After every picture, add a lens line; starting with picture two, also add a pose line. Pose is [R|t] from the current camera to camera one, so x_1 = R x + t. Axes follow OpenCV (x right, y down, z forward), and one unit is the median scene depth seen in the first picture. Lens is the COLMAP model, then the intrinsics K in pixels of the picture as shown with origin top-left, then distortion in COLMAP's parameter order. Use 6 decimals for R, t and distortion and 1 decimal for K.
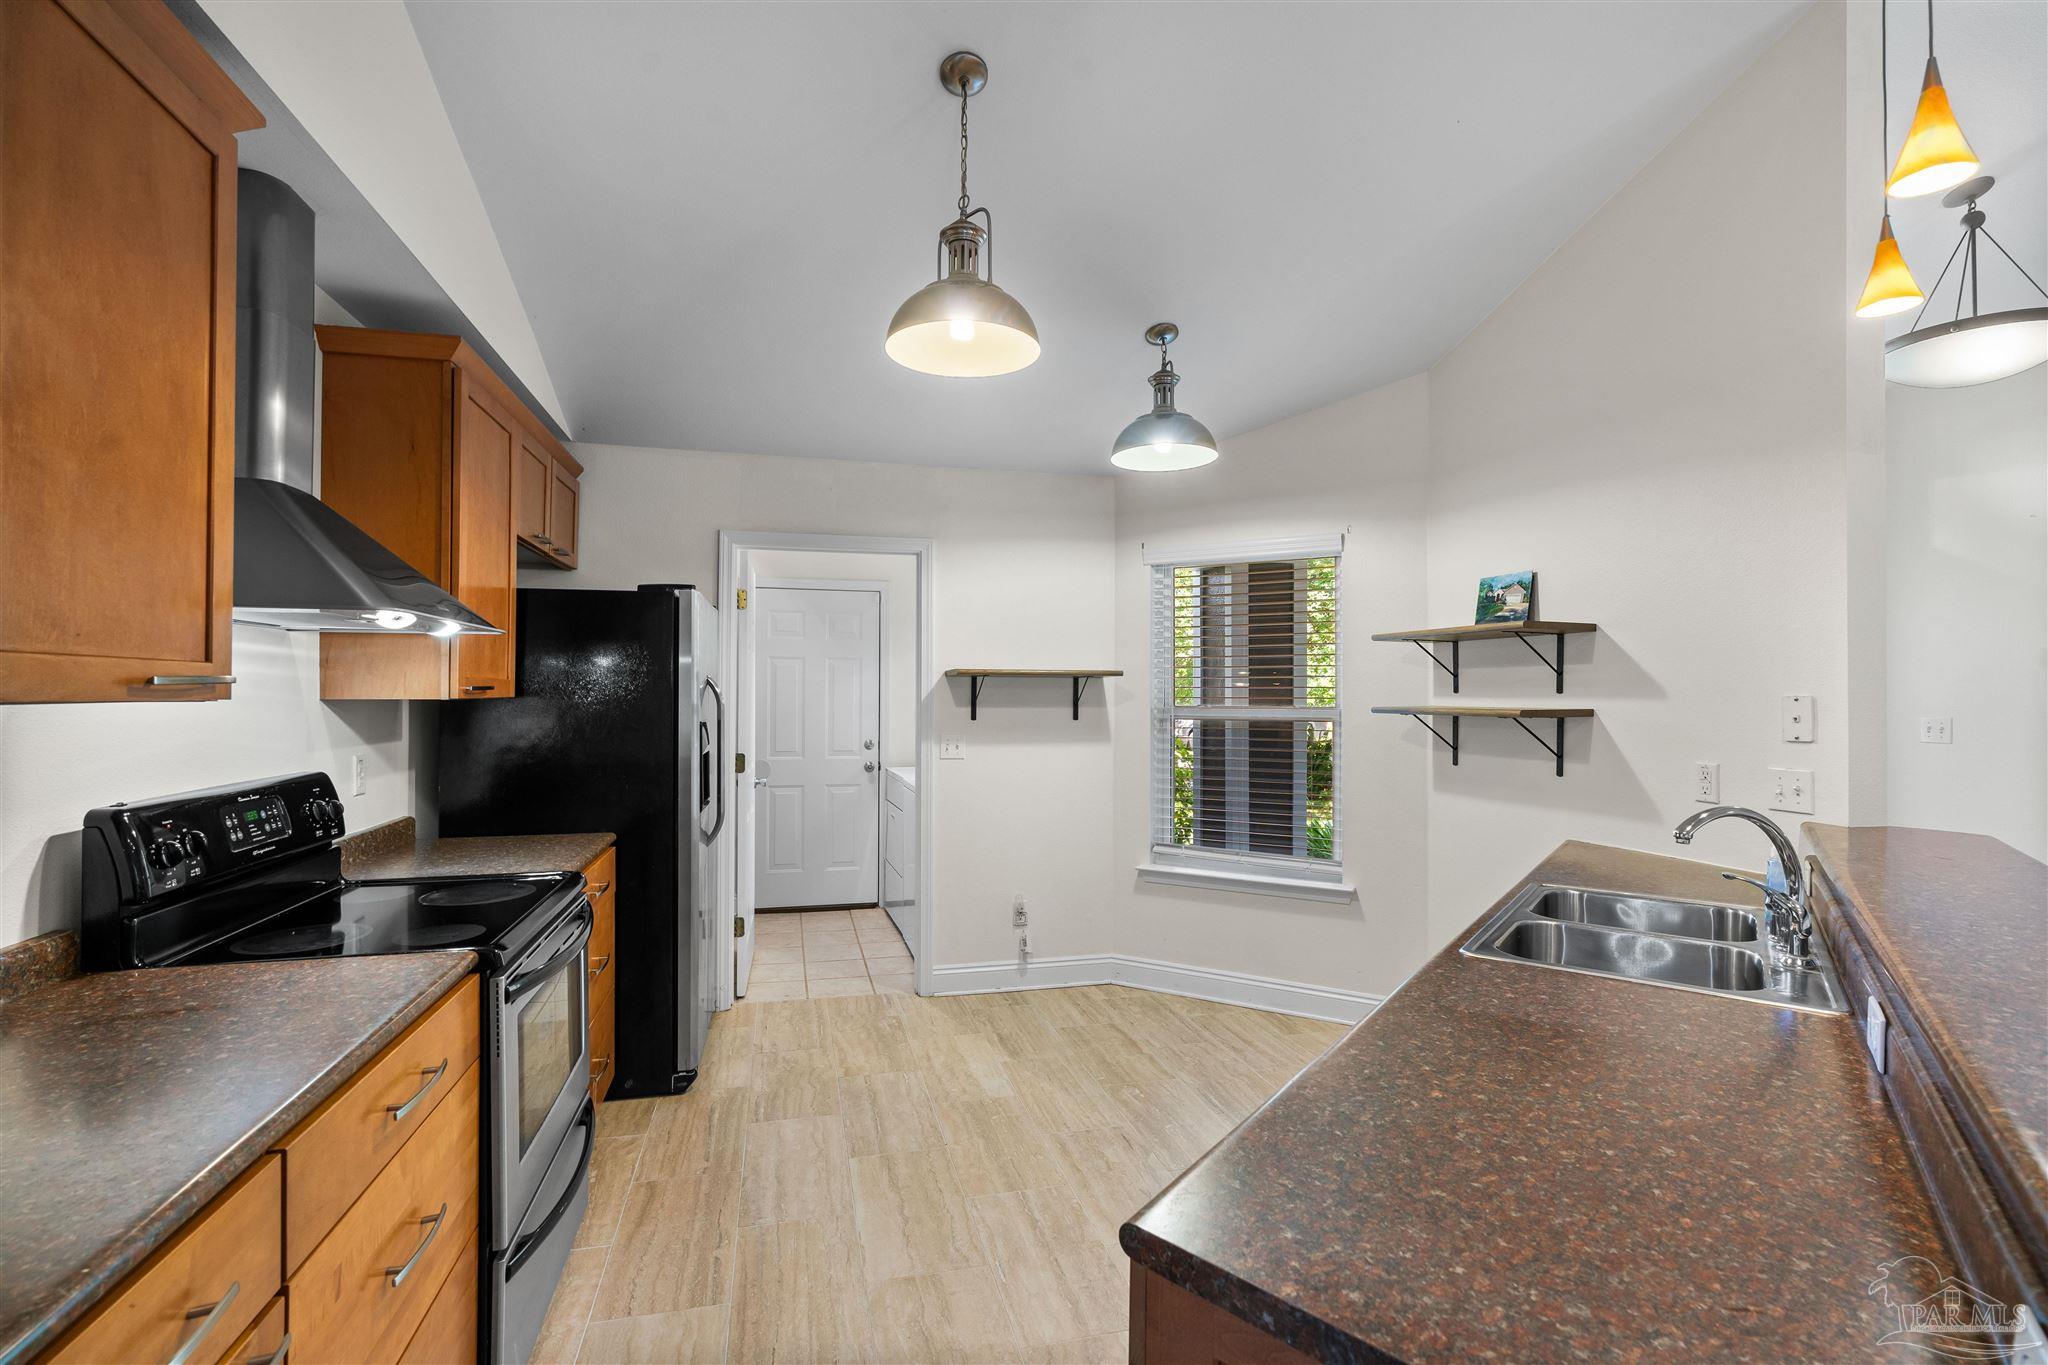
lens RADIAL K [[932.0, 0, 1033.0], [0, 932.0, 691.9], [0, 0, 1]] dist [-0.005114, 0.000924]
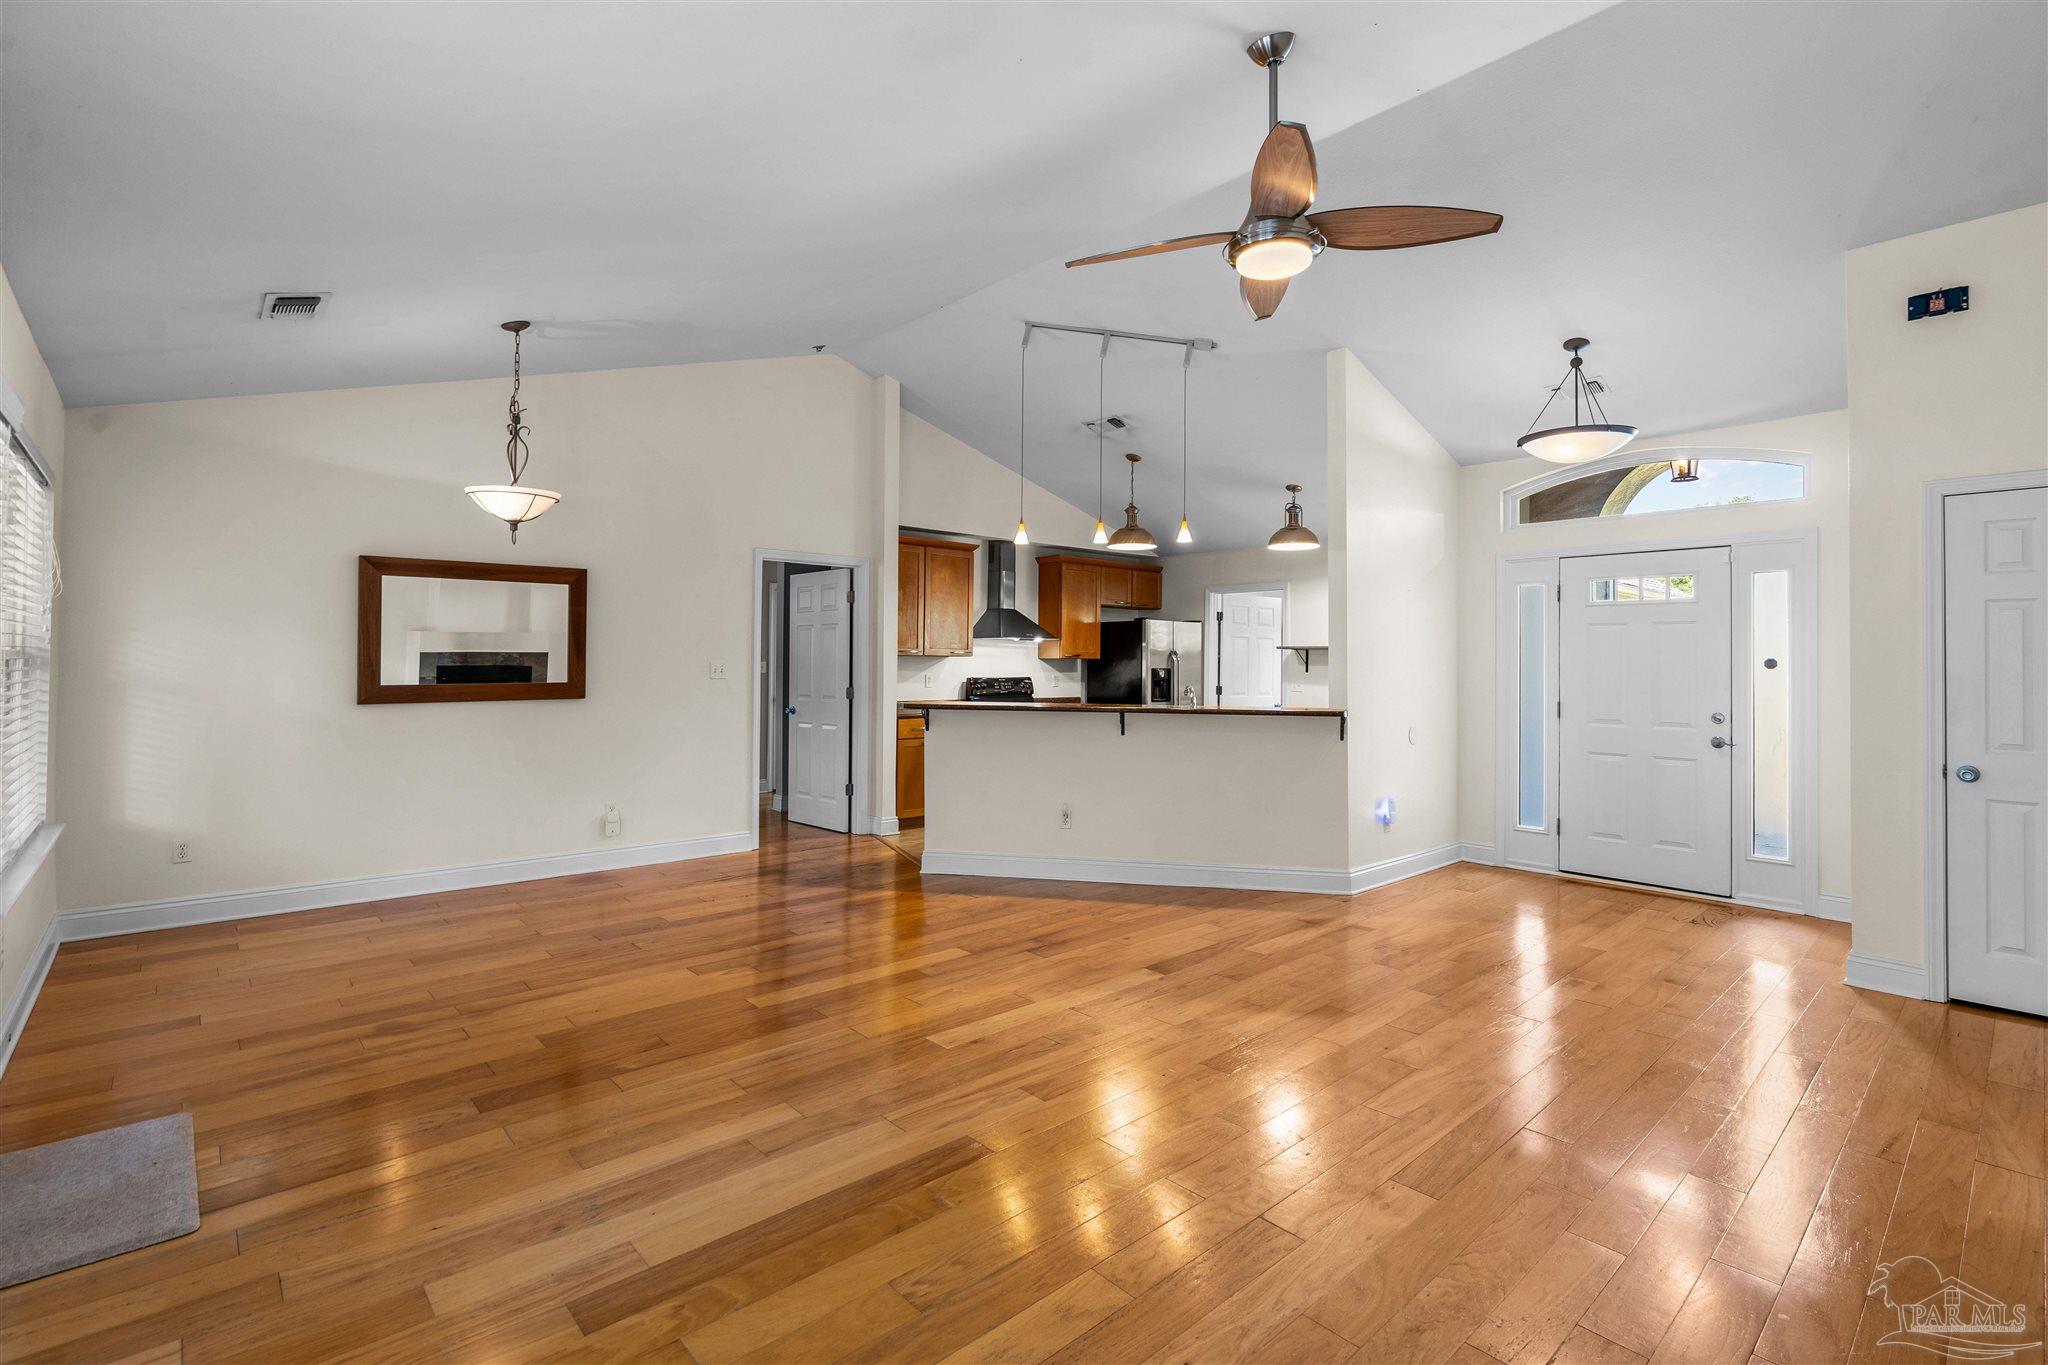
lens RADIAL K [[933.4, 0, 1017.2], [0, 933.4, 646.0], [0, 0, 1]] dist [-0.005032, 0.000121]
pose [[0.449731, -0.015911, -0.893022, 1.750268], [-0.004573, 0.999787, -0.020116, 0.022359], [0.893152, 0.013131, 0.449563, -0.520374]]
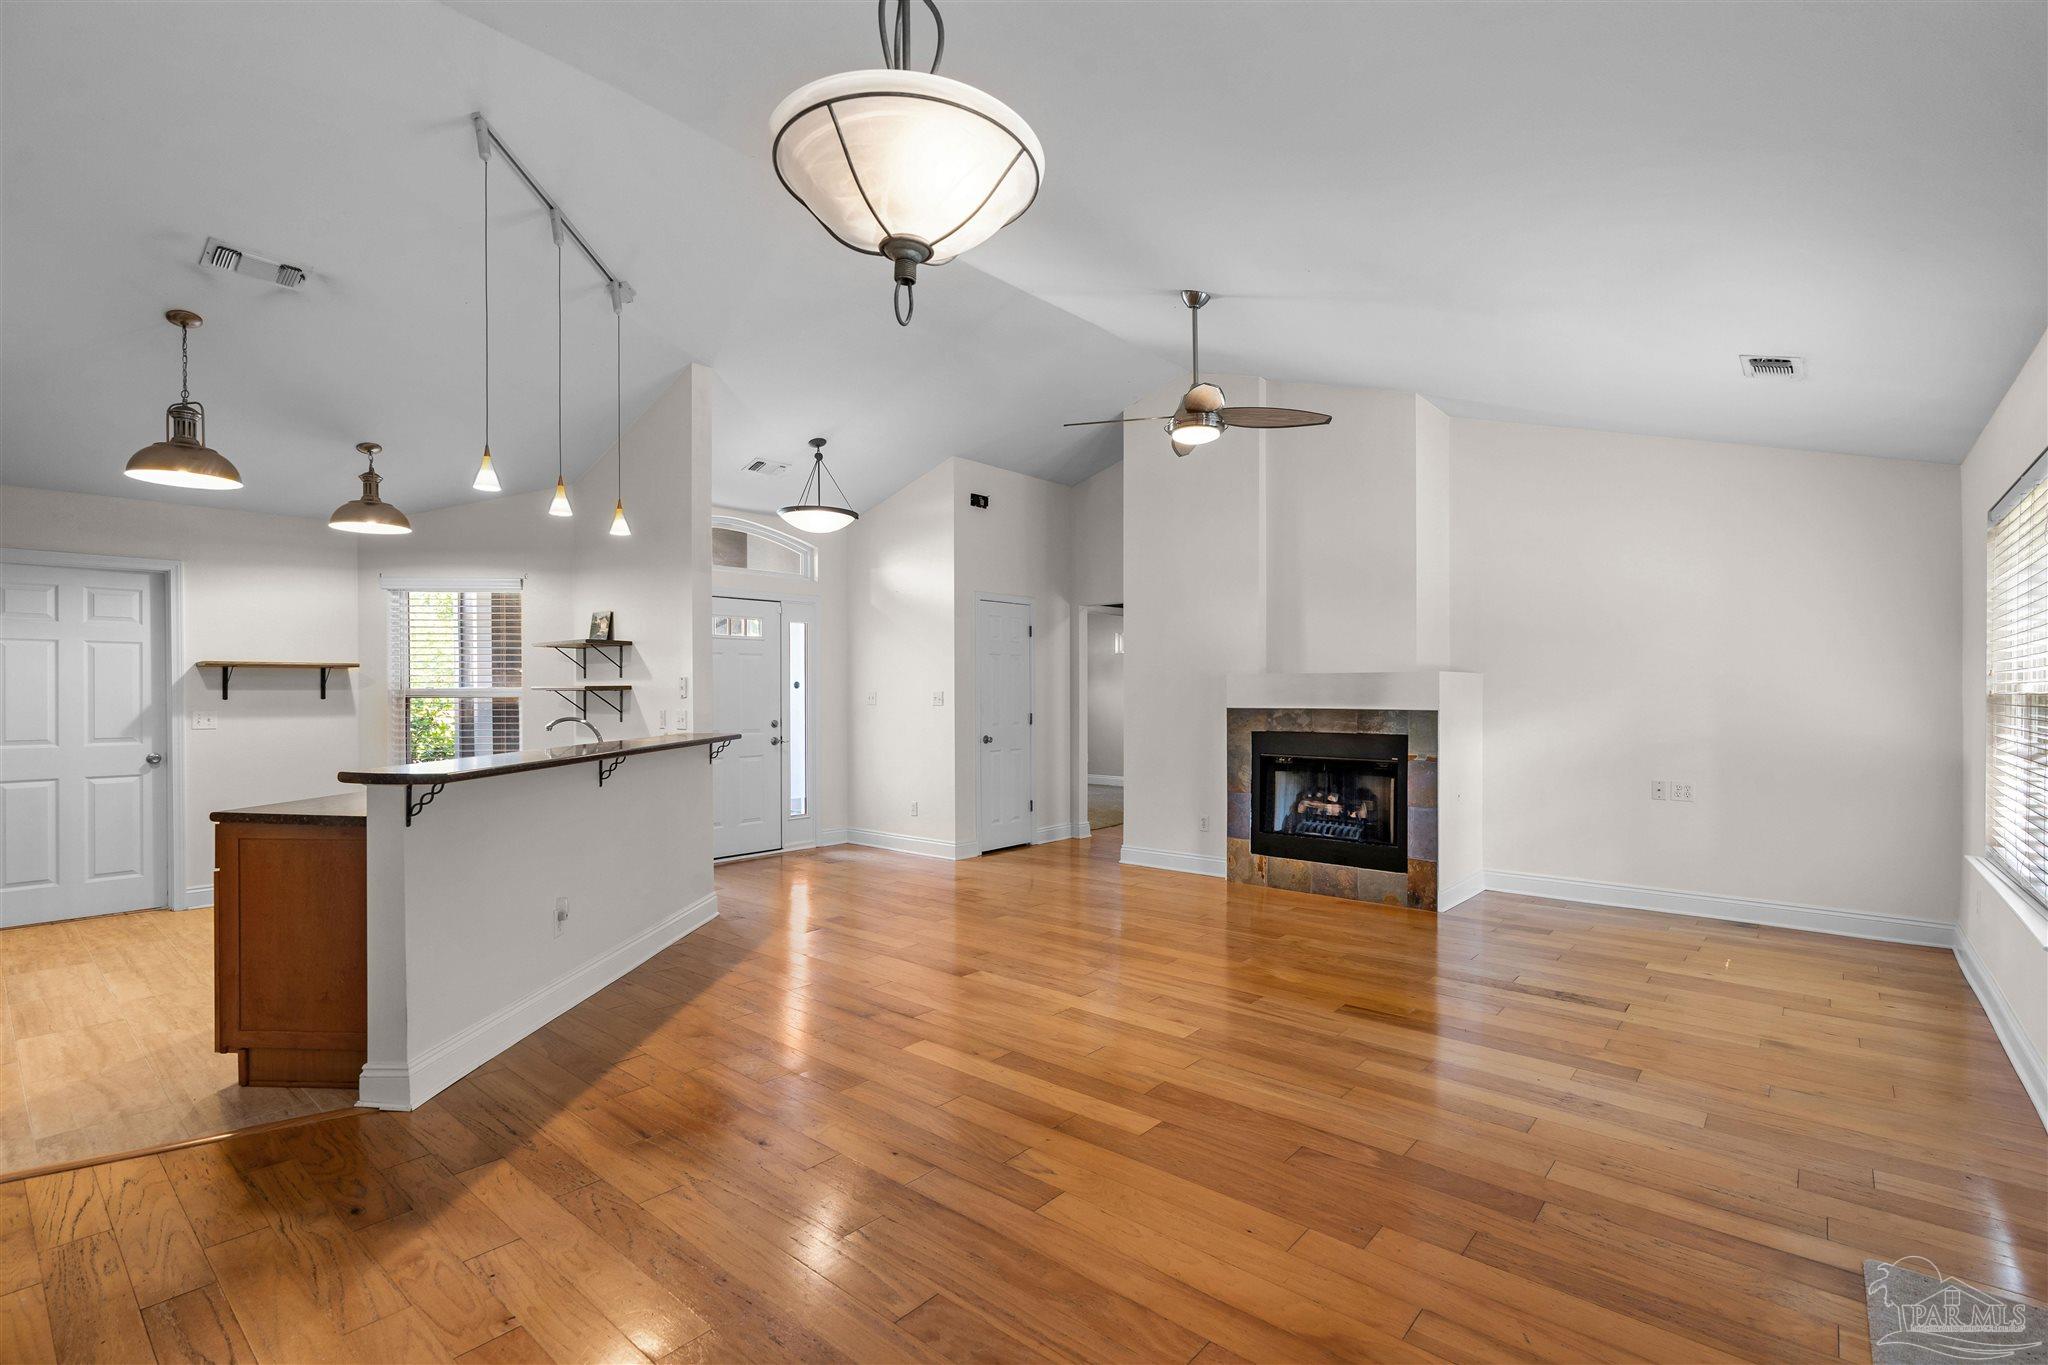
lens RADIAL K [[936.4, 0, 1024.5], [0, 936.4, 692.2], [0, 0, 1]] dist [-0.005080, -0.000539]
pose [[0.829417, -0.008137, 0.558571, 0.172161], [0.003545, 0.999950, 0.009304, 0.014063], [-0.558619, -0.005737, 0.829404, -0.914983]]
